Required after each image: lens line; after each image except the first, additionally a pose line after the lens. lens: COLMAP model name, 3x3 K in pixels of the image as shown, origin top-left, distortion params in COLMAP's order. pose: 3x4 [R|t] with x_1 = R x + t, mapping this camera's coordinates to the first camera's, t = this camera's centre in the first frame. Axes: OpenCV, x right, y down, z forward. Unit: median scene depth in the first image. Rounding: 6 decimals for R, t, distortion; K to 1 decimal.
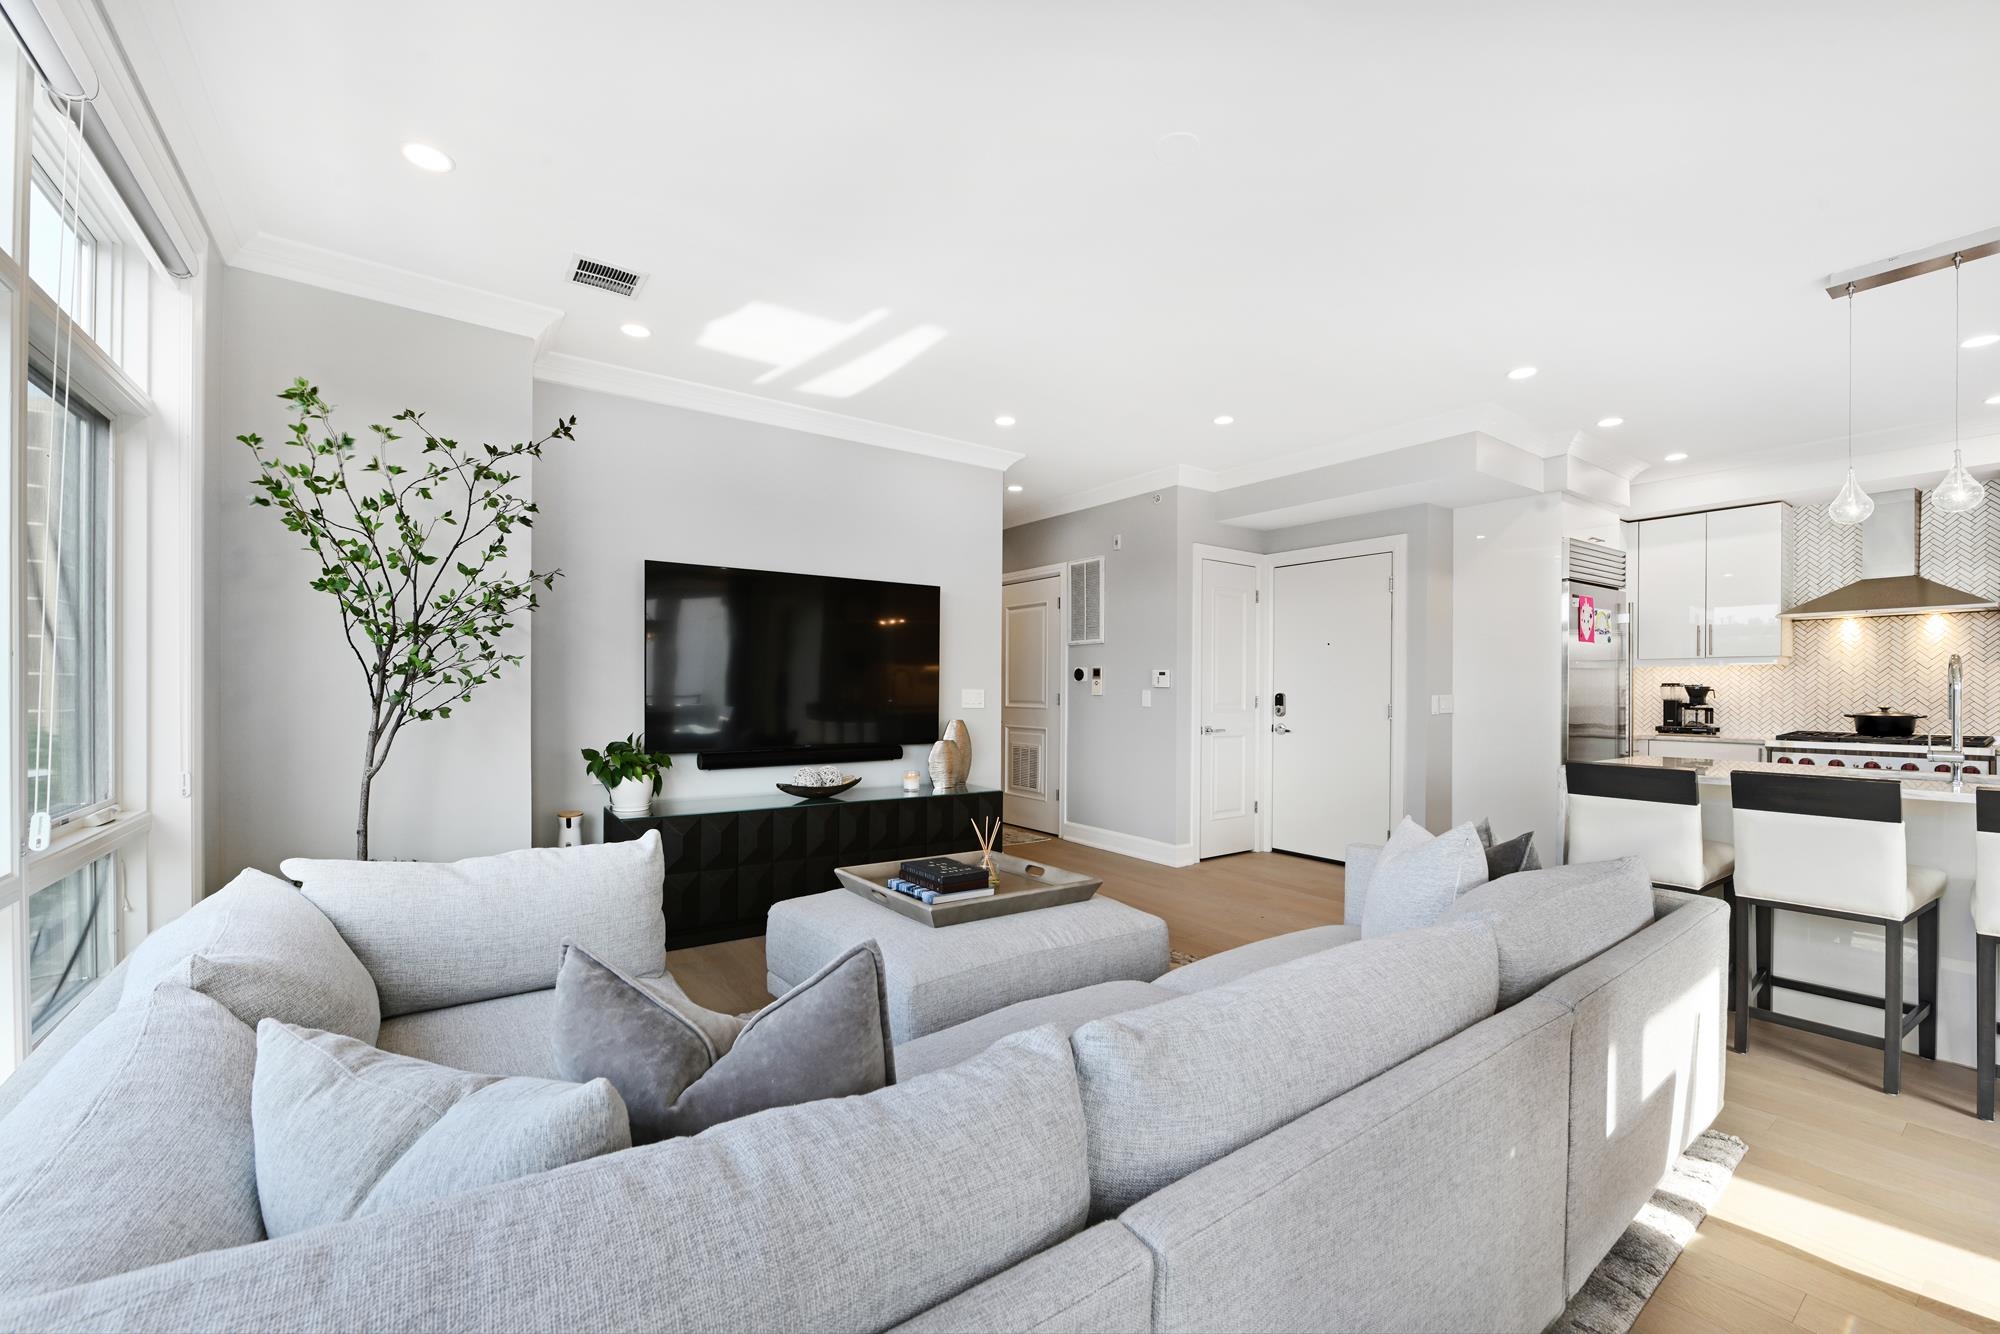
lens RADIAL K [[855.1, 0, 1003.9], [0, 855.1, 691.6], [0, 0, 1]] dist [-0.001134, -0.000133]
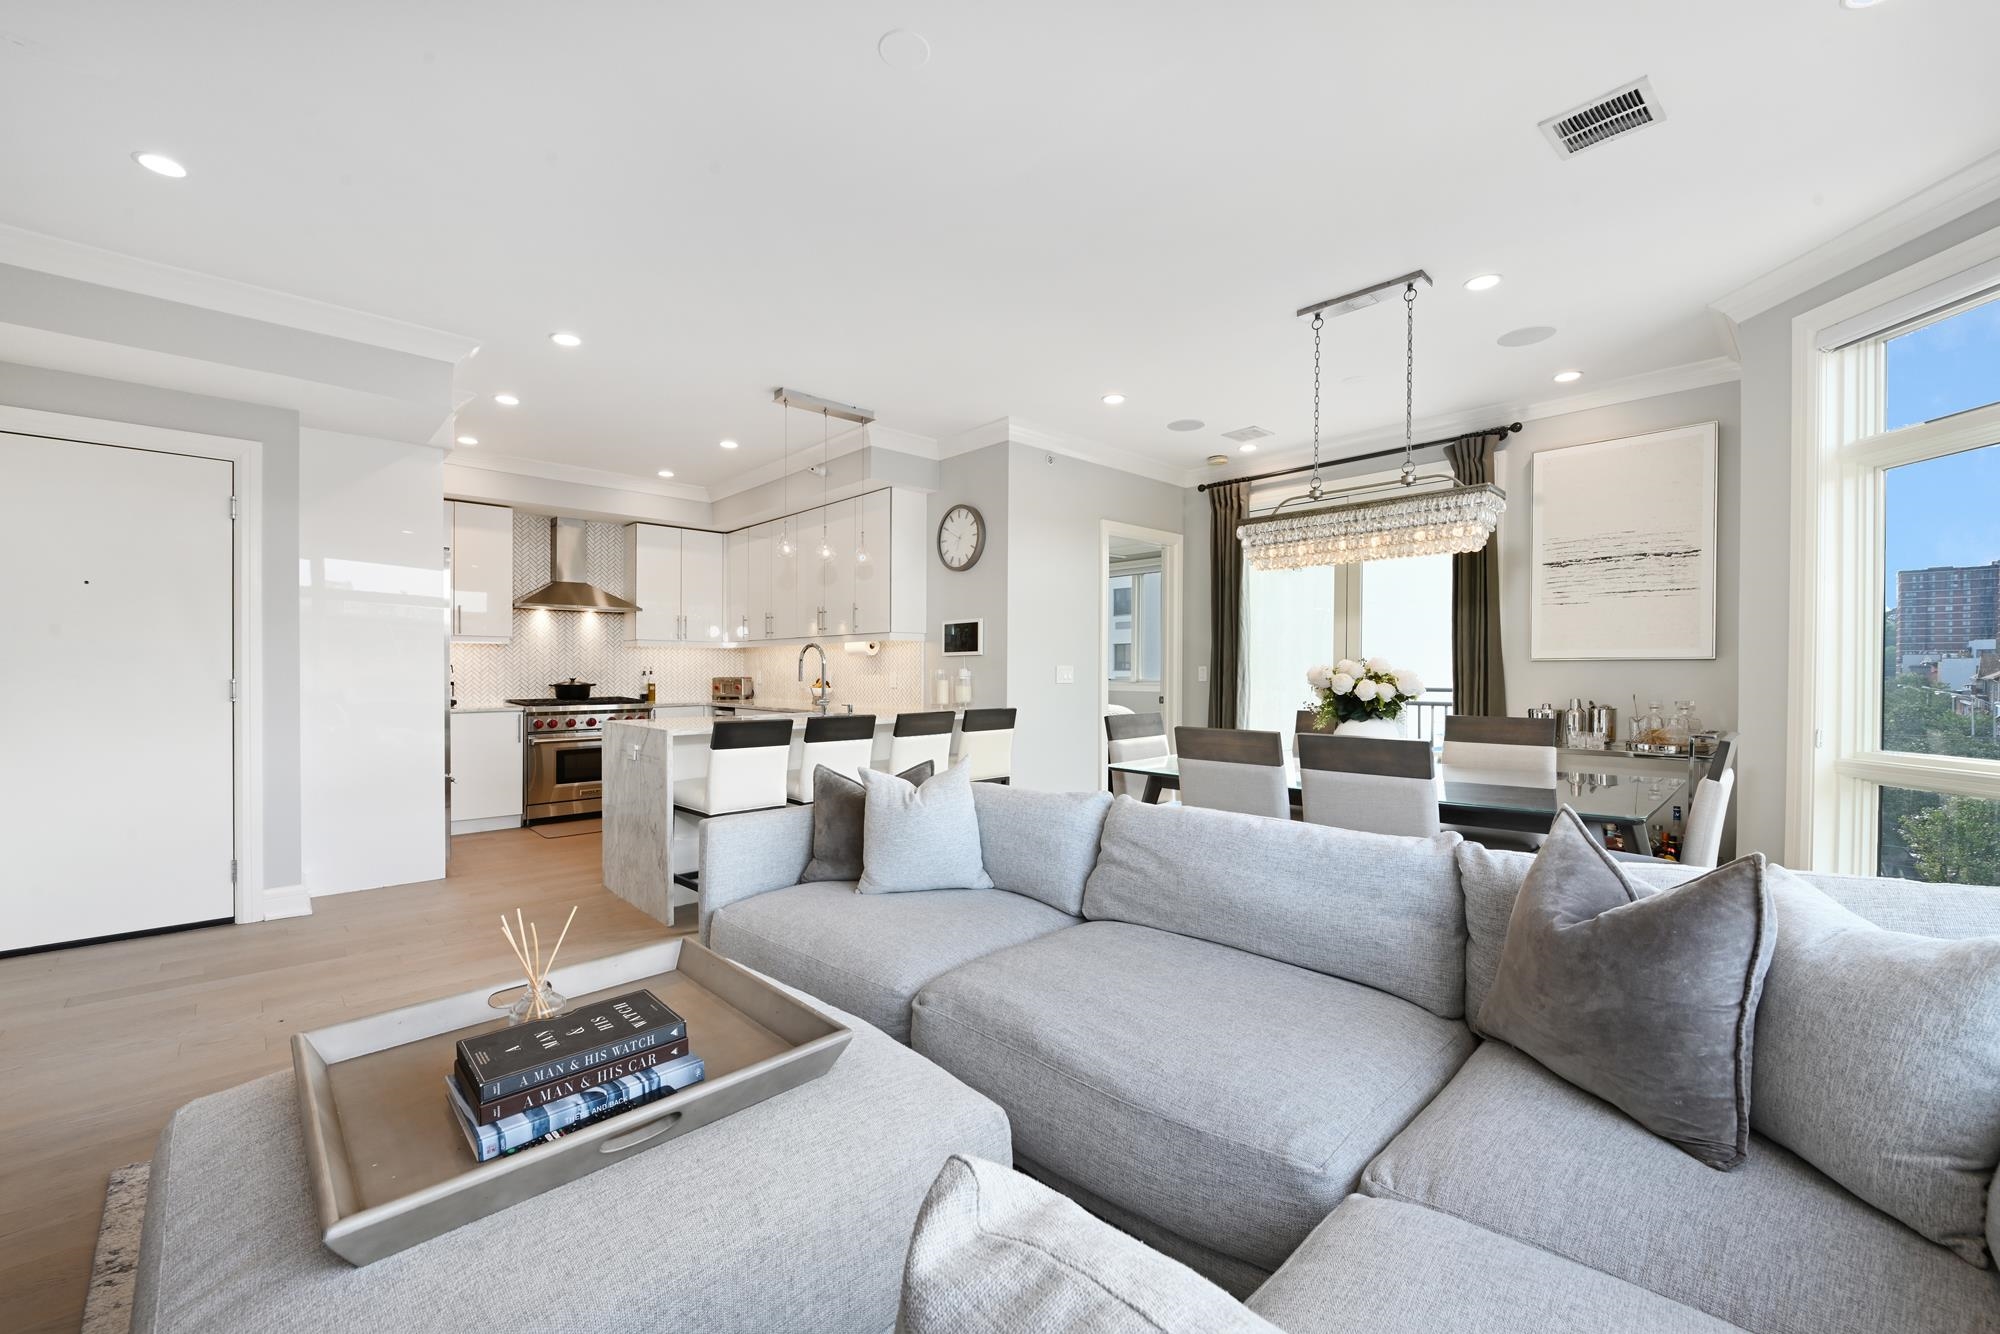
lens RADIAL K [[792.4, 0, 996.0], [0, 792.4, 677.0], [0, 0, 1]] dist [-0.001223, -0.000132]
pose [[-0.103021, -0.007854, 0.994648, -0.276333], [0.004938, 0.999952, 0.008407, 0.008505], [-0.994667, 0.005778, -0.102977, 0.441867]]
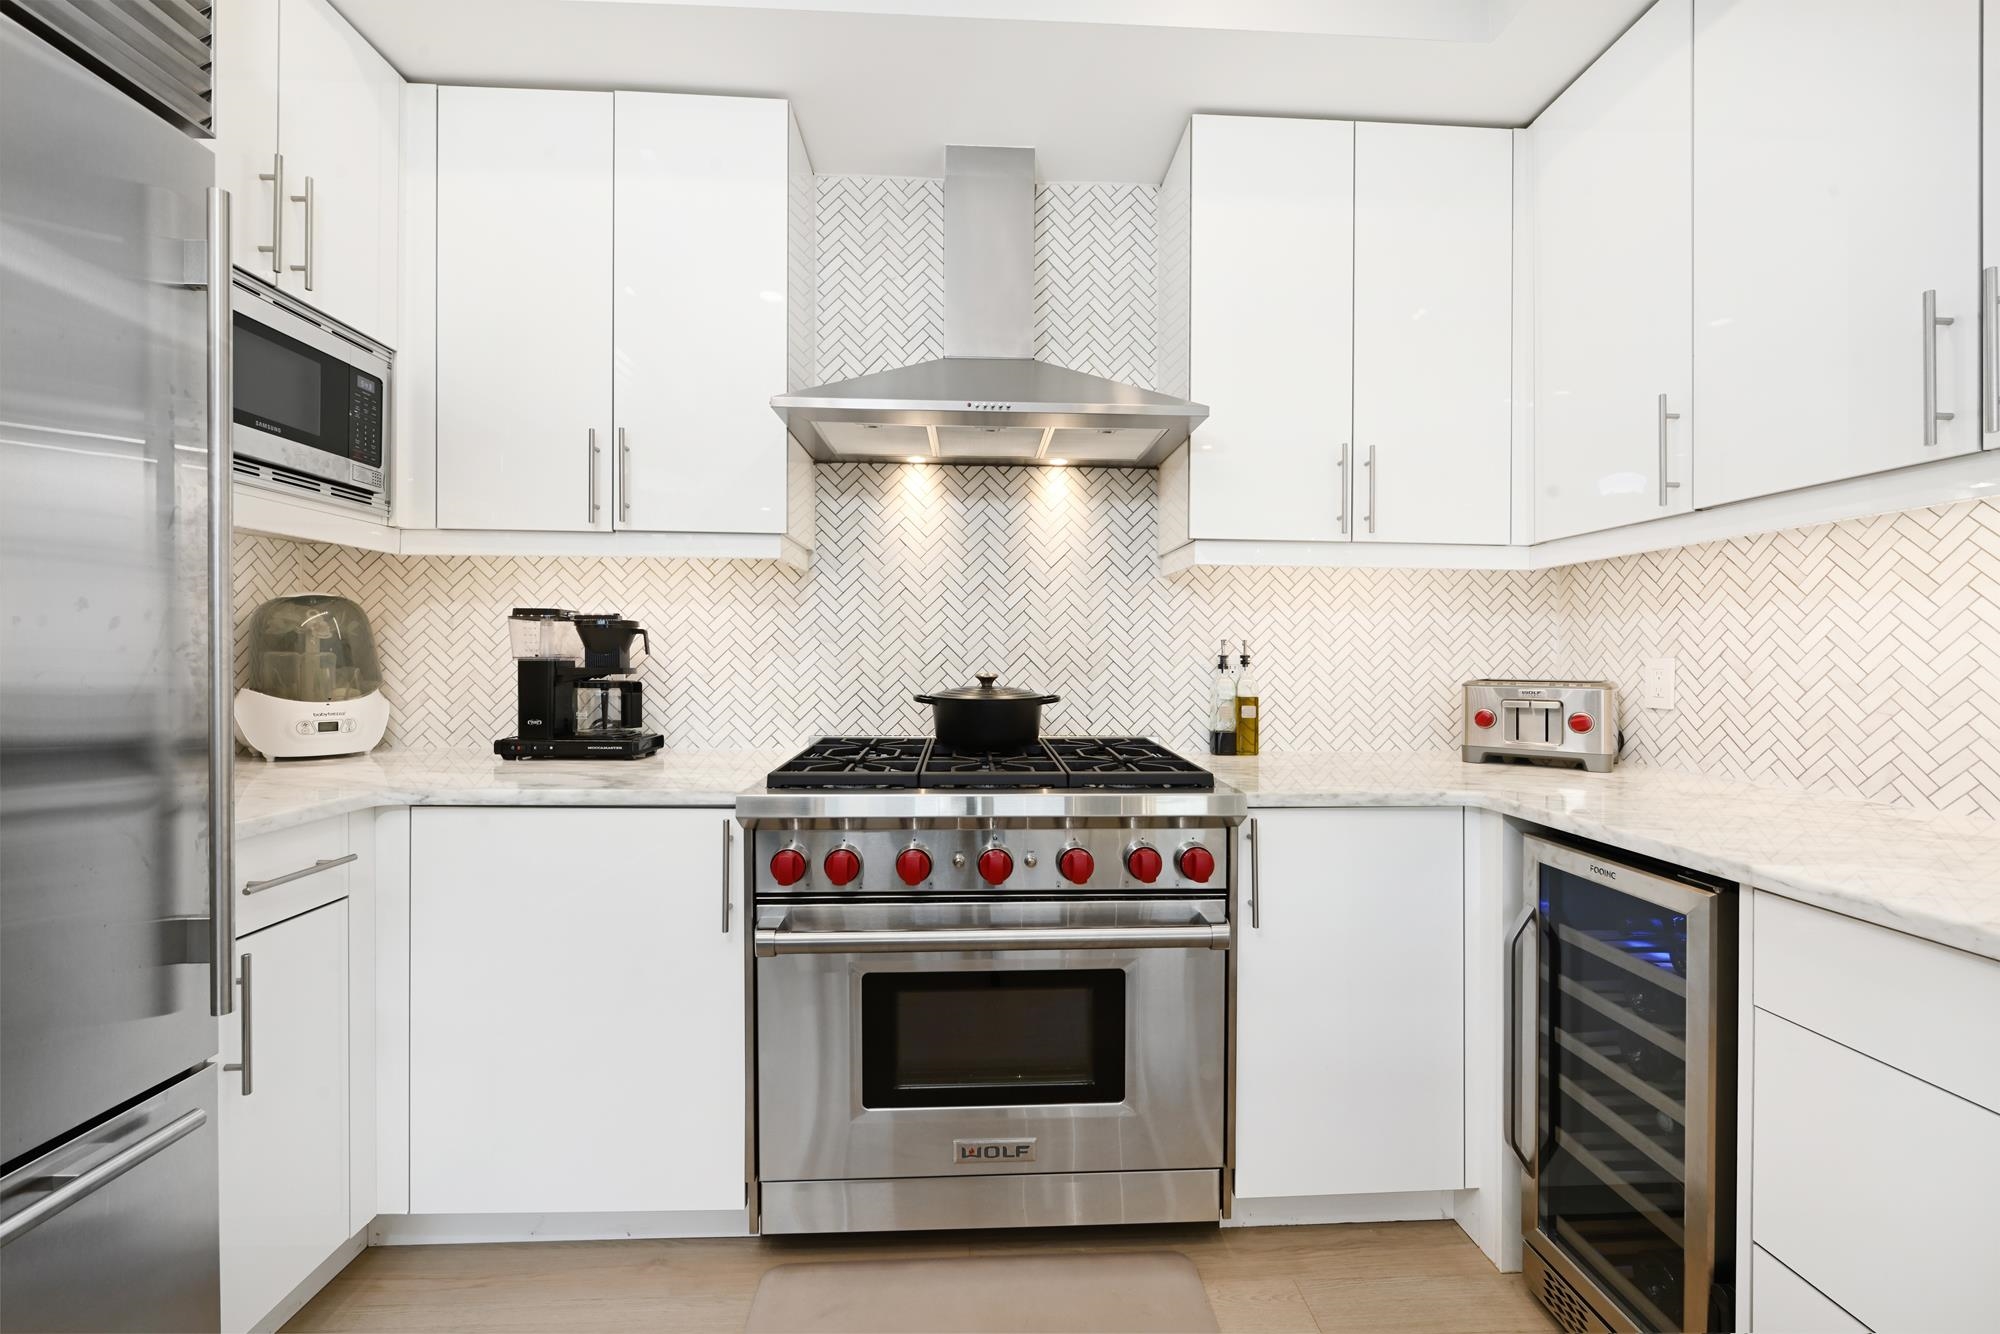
lens RADIAL K [[808.5, 0, 991.7], [0, 808.5, 666.3], [0, 0, 1]] dist [0.001030, 0.000117]
pose [[0.587138, -0.003053, 0.809481, 0.696393], [-0.004473, 0.999965, 0.007016, 0.010535], [-0.809475, -0.007740, 0.587104, 0.743856]]
